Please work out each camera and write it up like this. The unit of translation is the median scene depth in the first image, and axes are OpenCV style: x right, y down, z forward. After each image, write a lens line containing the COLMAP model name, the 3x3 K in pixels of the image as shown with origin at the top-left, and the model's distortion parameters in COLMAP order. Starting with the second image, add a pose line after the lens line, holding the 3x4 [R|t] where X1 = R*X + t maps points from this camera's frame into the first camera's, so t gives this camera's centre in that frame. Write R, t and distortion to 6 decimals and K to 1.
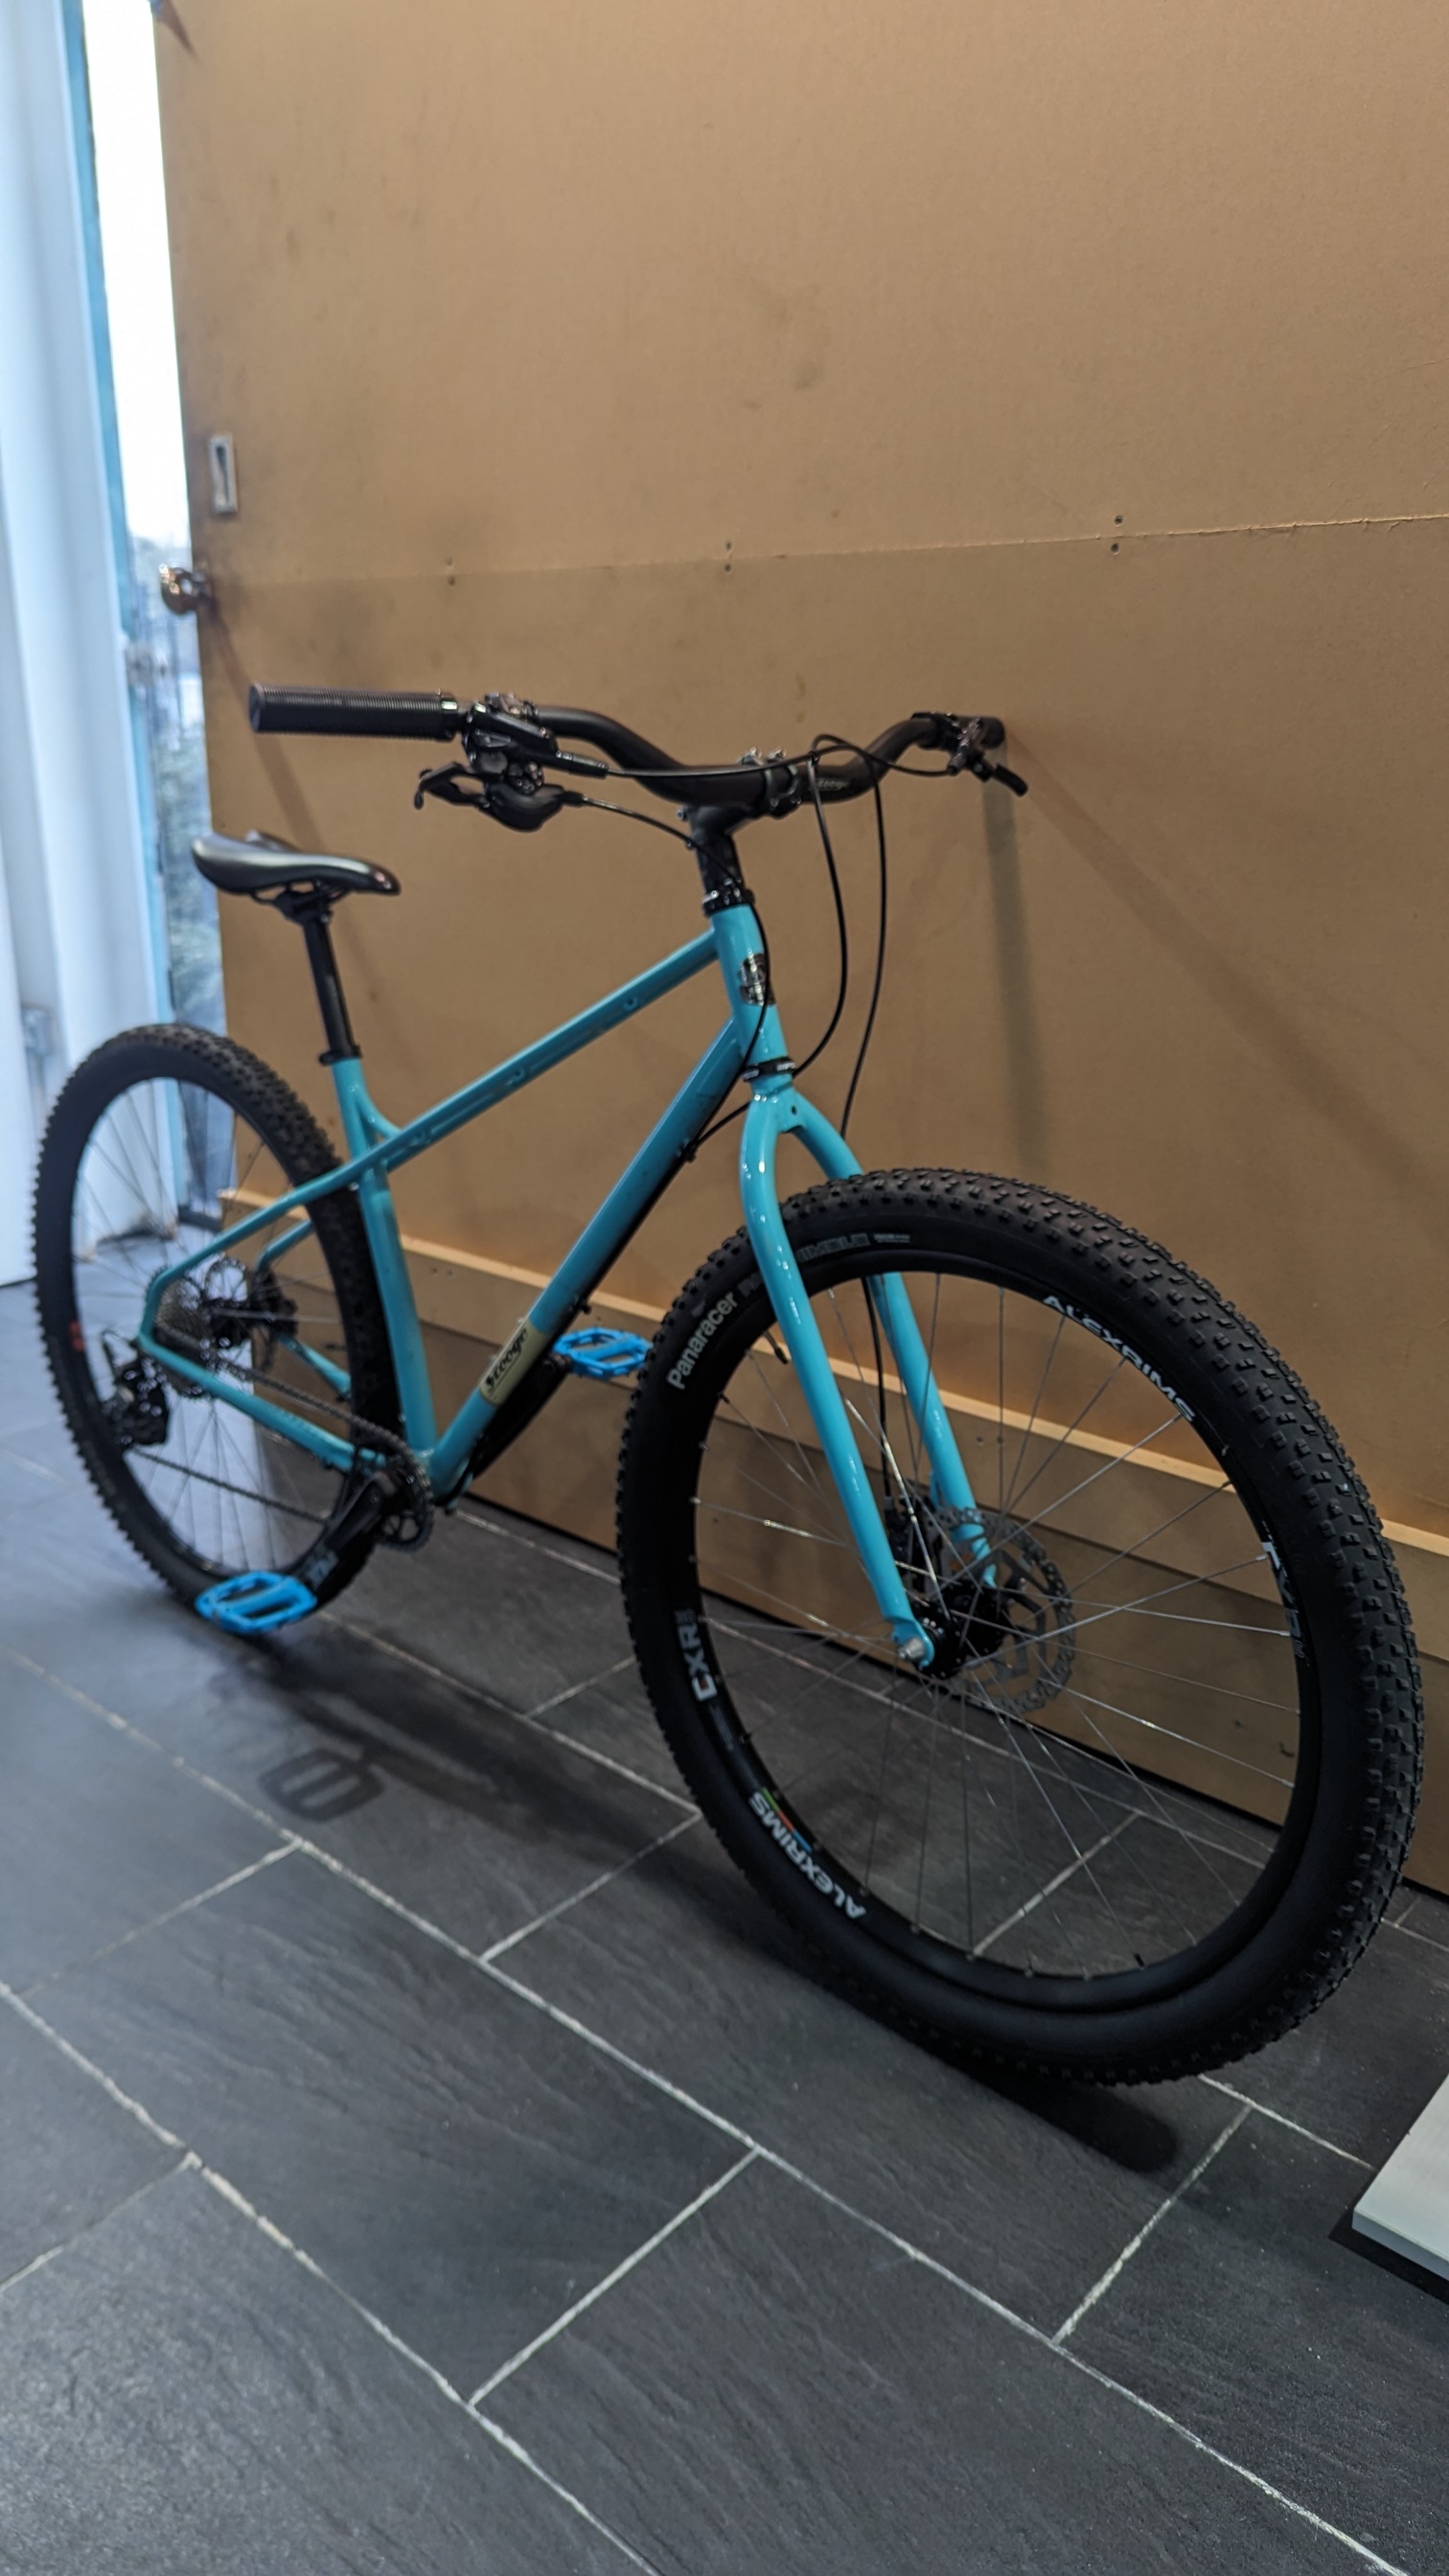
lens RADIAL K [[1812.0, 0, 720.7], [0, 1812.0, 1288.3], [0, 0, 1]] dist [0.019141, -0.013839]
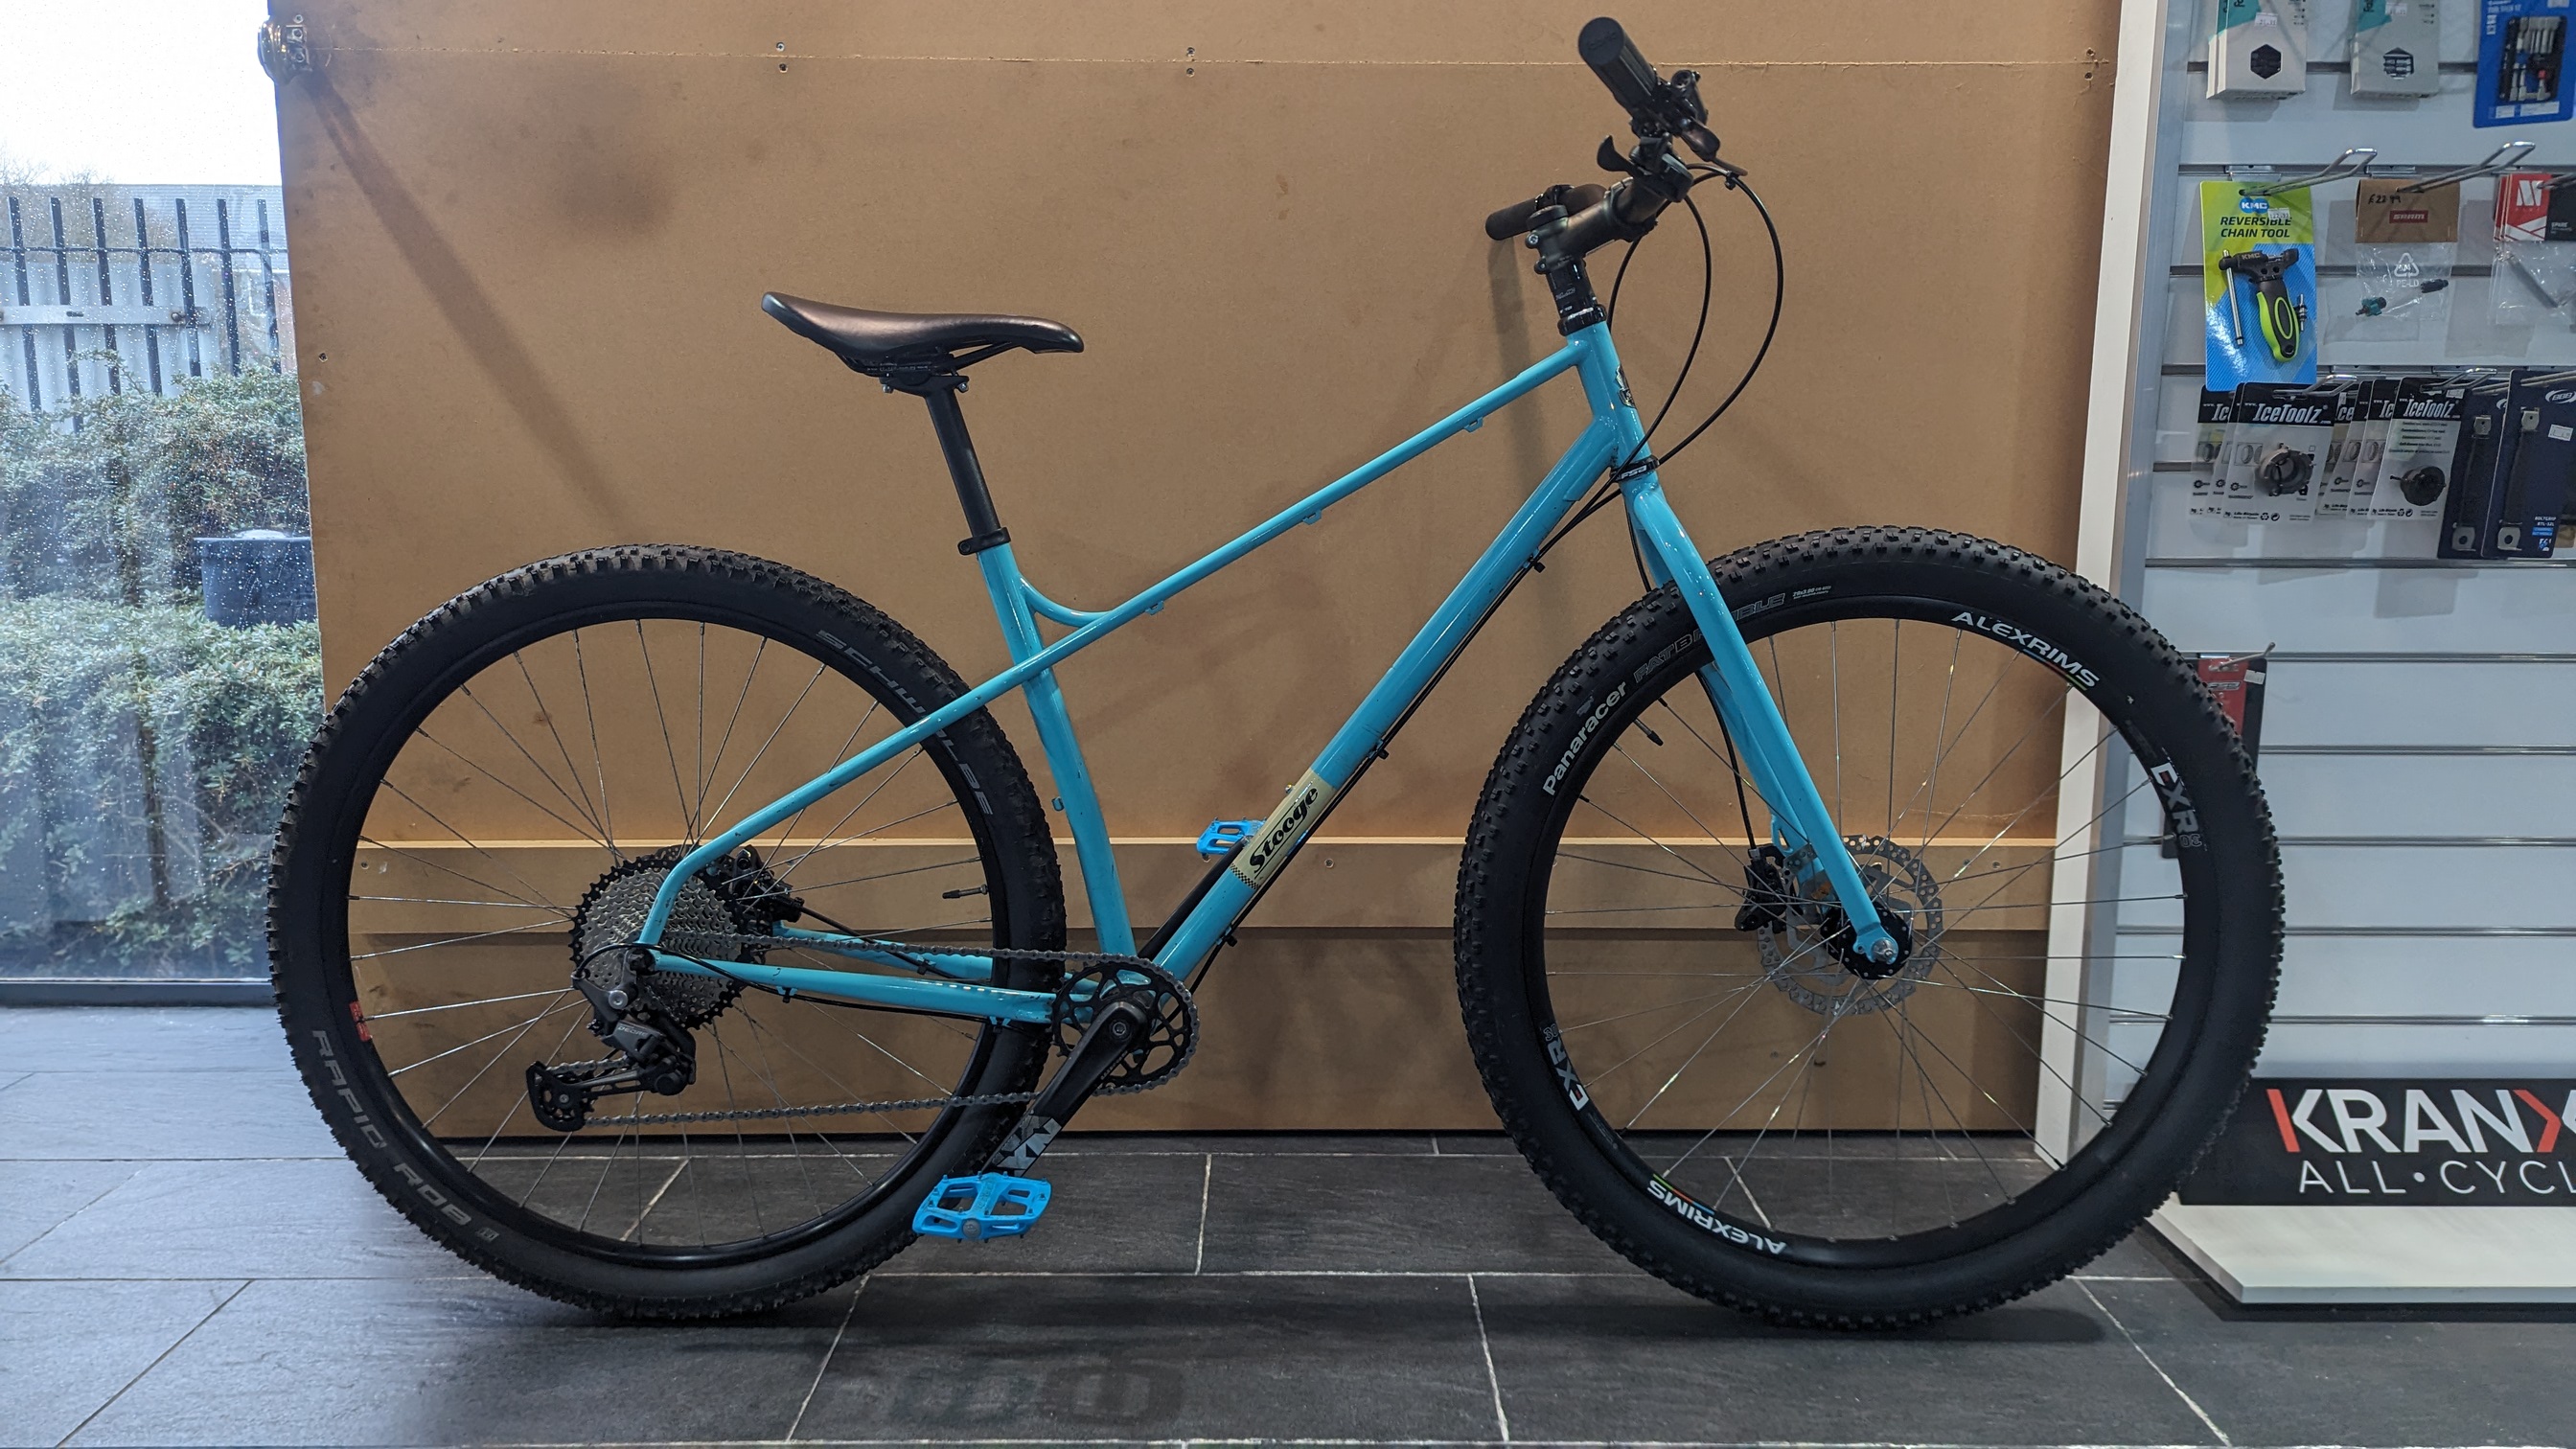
lens RADIAL K [[1812.0, 0, 1290.6], [0, 1812.0, 715.6], [0, 0, 1]] dist [0.019141, -0.013839]
pose [[0.748662, -0.105870, 0.654444, -0.729850], [0.205877, 0.975487, -0.077712, 0.055808], [-0.630174, 0.192915, 0.752107, 0.286651]]
